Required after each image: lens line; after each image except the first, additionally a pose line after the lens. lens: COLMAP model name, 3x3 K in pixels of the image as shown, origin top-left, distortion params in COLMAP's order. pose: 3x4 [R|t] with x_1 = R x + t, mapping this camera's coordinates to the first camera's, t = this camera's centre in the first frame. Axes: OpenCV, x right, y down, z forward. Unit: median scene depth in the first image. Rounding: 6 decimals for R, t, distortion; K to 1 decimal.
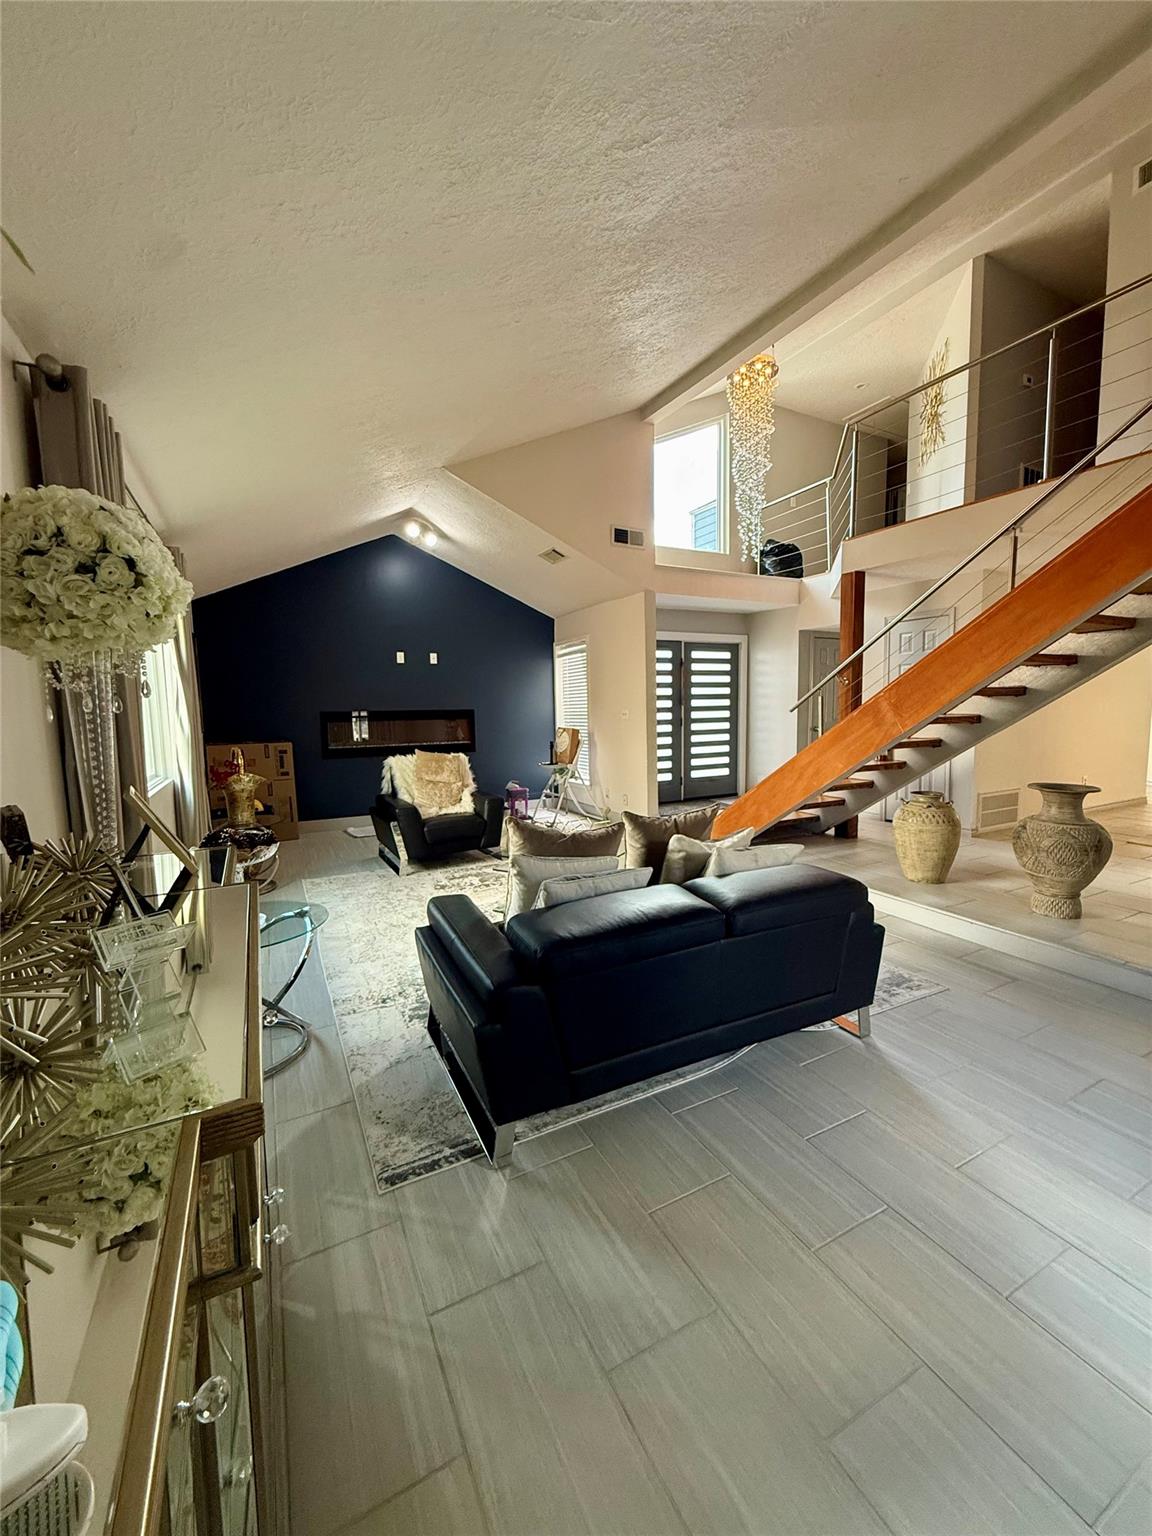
lens RADIAL K [[611.1, 0, 574.8], [0, 611.1, 769.5], [0, 0, 1]] dist [0.001557, -0.000149]
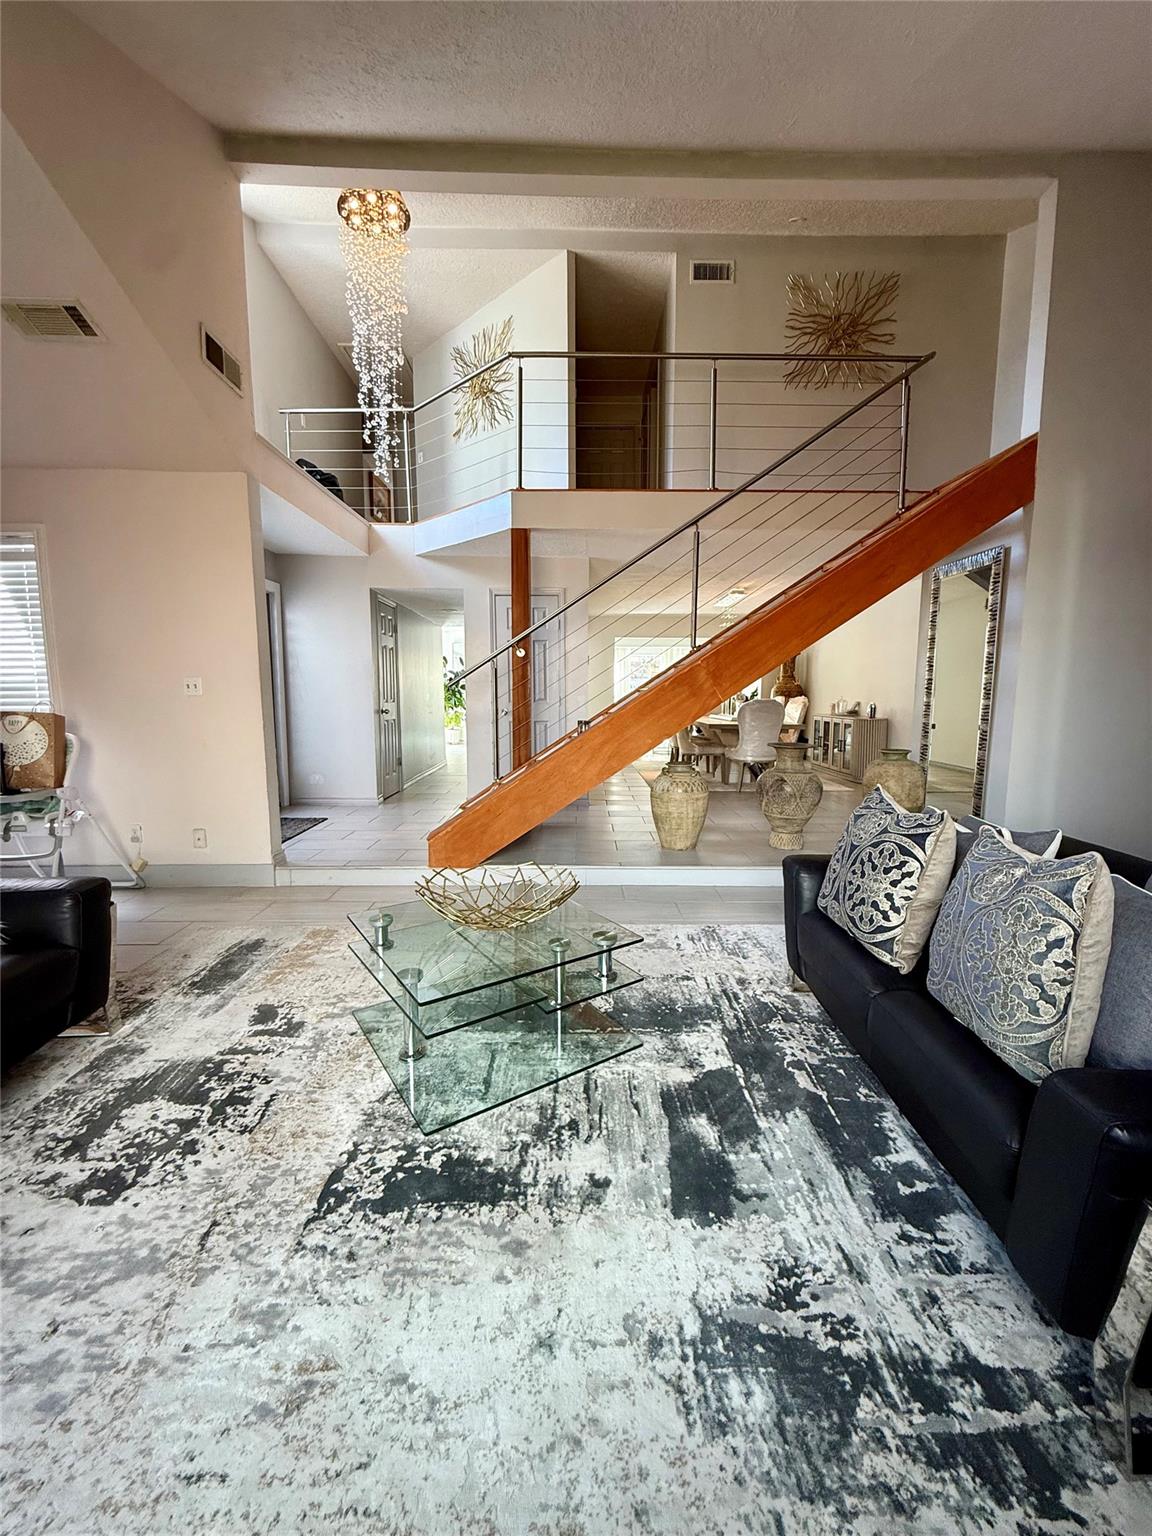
lens RADIAL K [[611.1, 0, 575.5], [0, 611.1, 766.6], [0, 0, 1]] dist [0.001557, -0.000149]
pose [[0.438958, -0.094335, 0.893542, -0.337157], [0.086765, 0.994276, 0.062346, -0.026974], [-0.894309, 0.050161, 0.444630, 0.548089]]
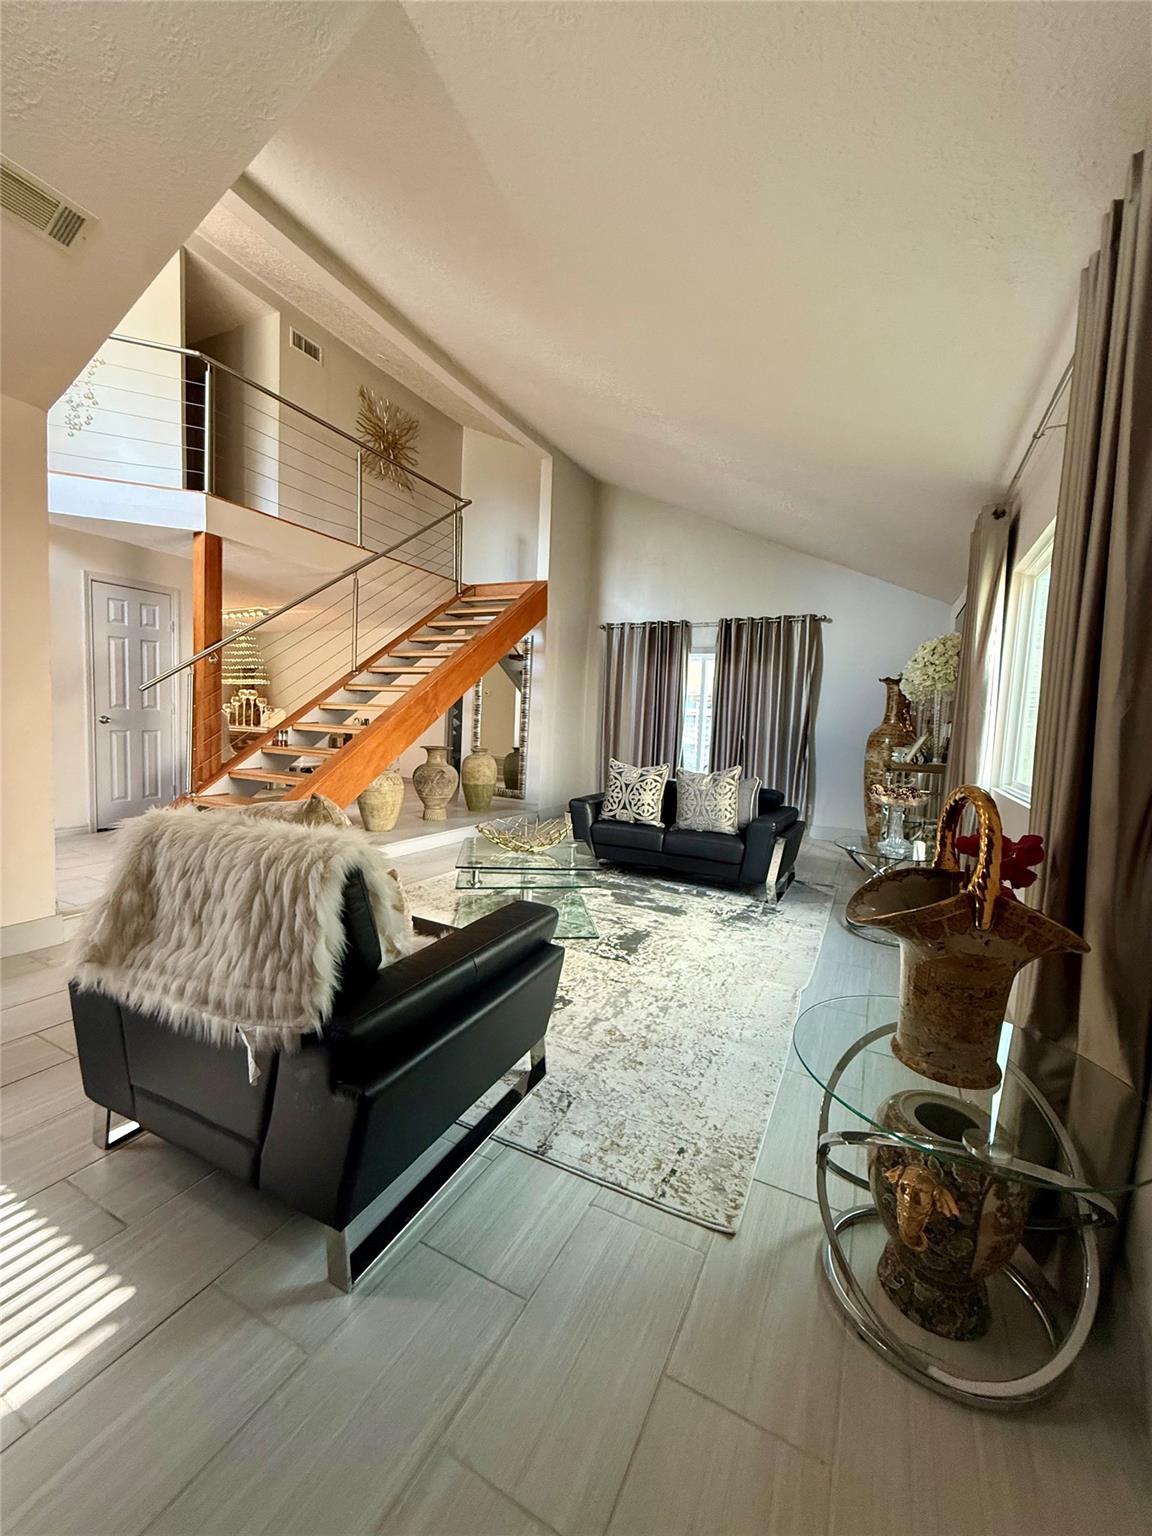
lens RADIAL K [[611.1, 0, 580.4], [0, 611.1, 768.3], [0, 0, 1]] dist [0.001557, -0.000149]
pose [[-0.598112, -0.076840, 0.797721, -0.588836], [0.051020, 0.989723, 0.133588, -0.083602], [-0.799787, 0.120600, -0.588044, 1.143960]]
